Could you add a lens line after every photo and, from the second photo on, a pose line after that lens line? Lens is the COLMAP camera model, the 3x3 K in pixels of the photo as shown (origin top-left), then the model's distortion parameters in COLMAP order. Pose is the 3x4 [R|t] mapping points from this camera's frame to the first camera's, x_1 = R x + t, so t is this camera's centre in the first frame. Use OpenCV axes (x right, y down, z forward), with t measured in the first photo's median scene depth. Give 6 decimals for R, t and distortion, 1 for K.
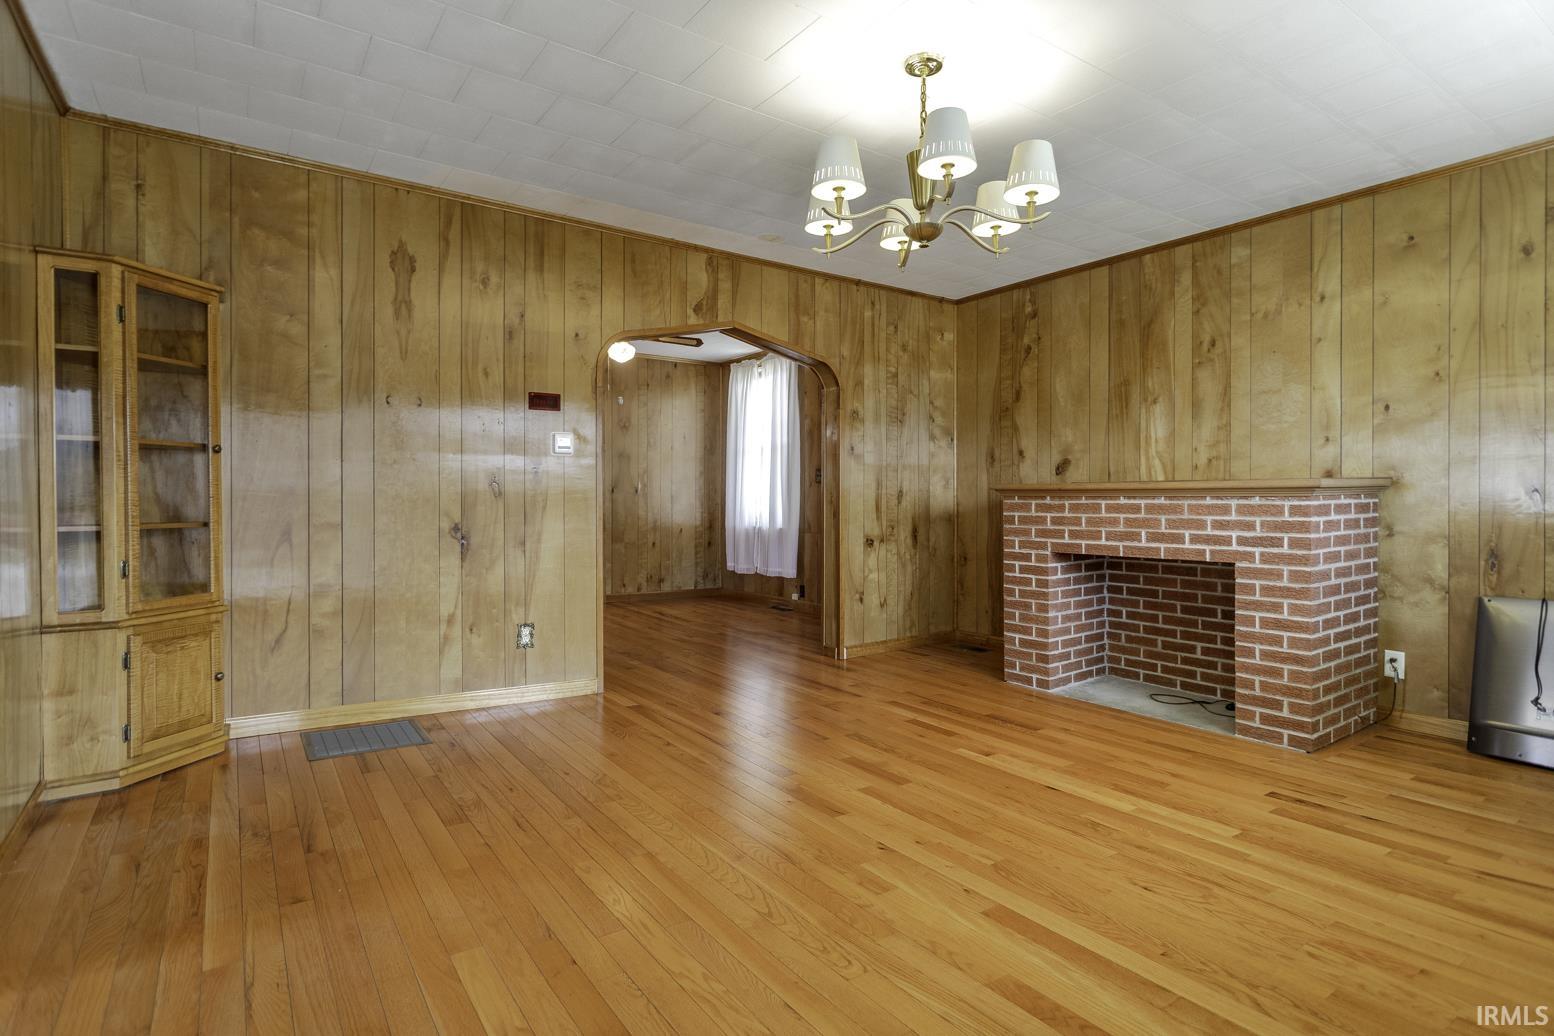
lens RADIAL K [[801.1, 0, 764.8], [0, 801.1, 510.4], [0, 0, 1]] dist [-0.006460, 0.001941]
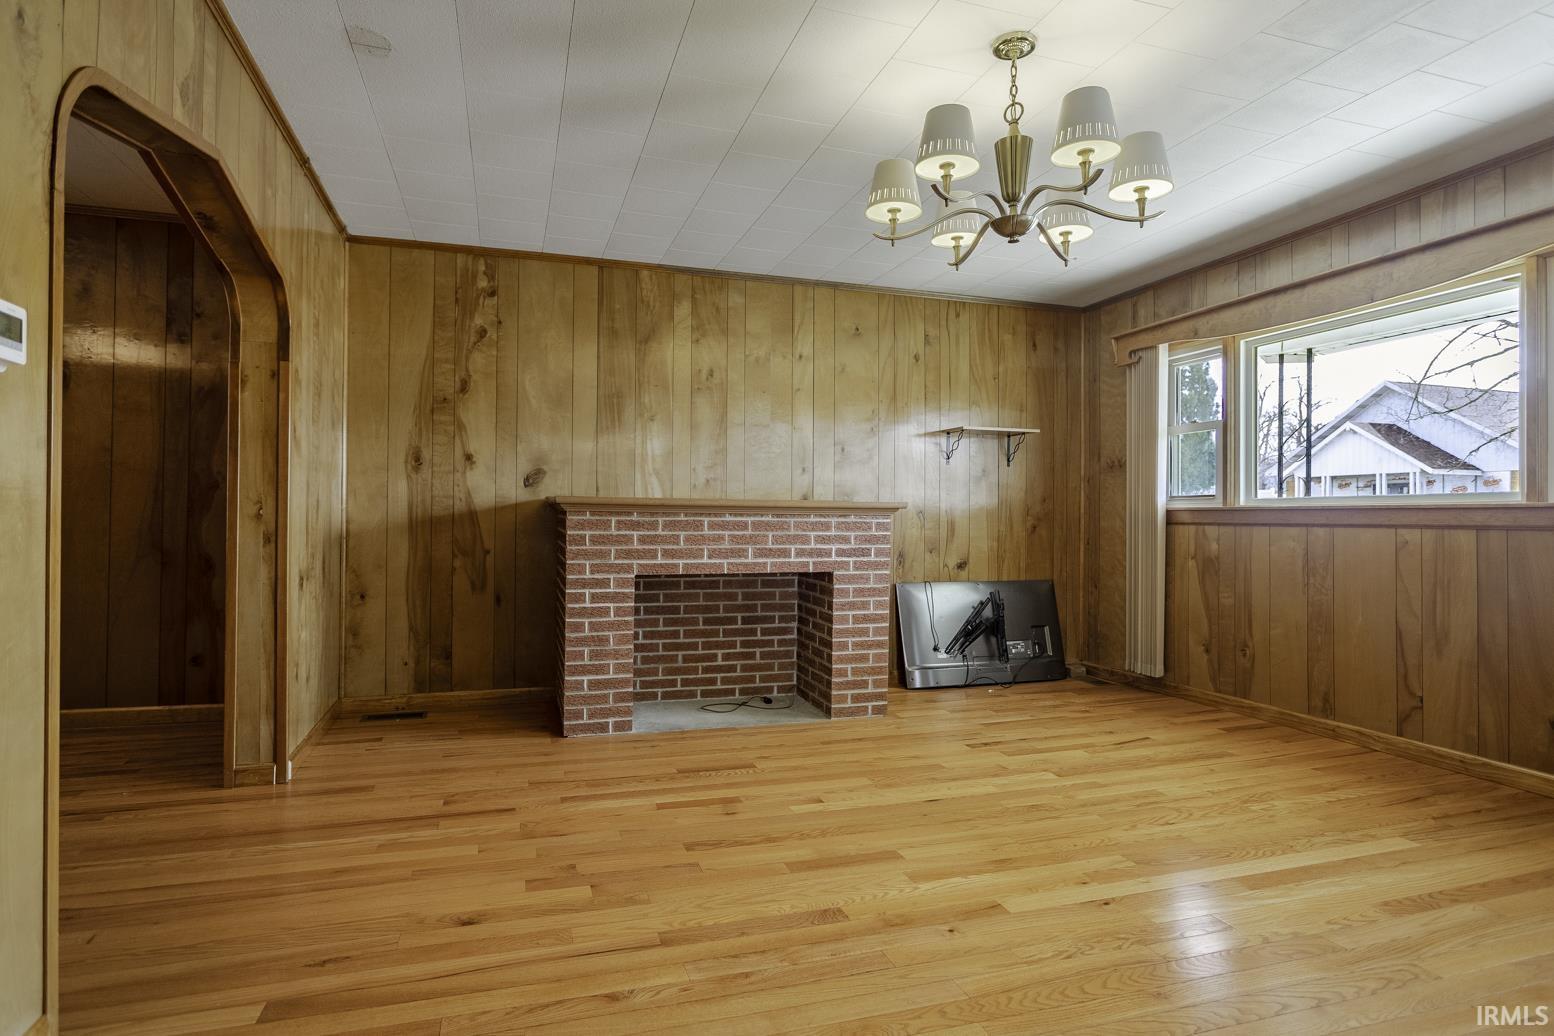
lens RADIAL K [[801.1, 0, 769.7], [0, 801.1, 515.4], [0, 0, 1]] dist [-0.006460, 0.001941]
pose [[0.299920, 0.008132, 0.953930, -0.511777], [0.006230, 0.999926, -0.010483, -0.004395], [-0.953944, 0.009087, 0.299847, 0.672046]]
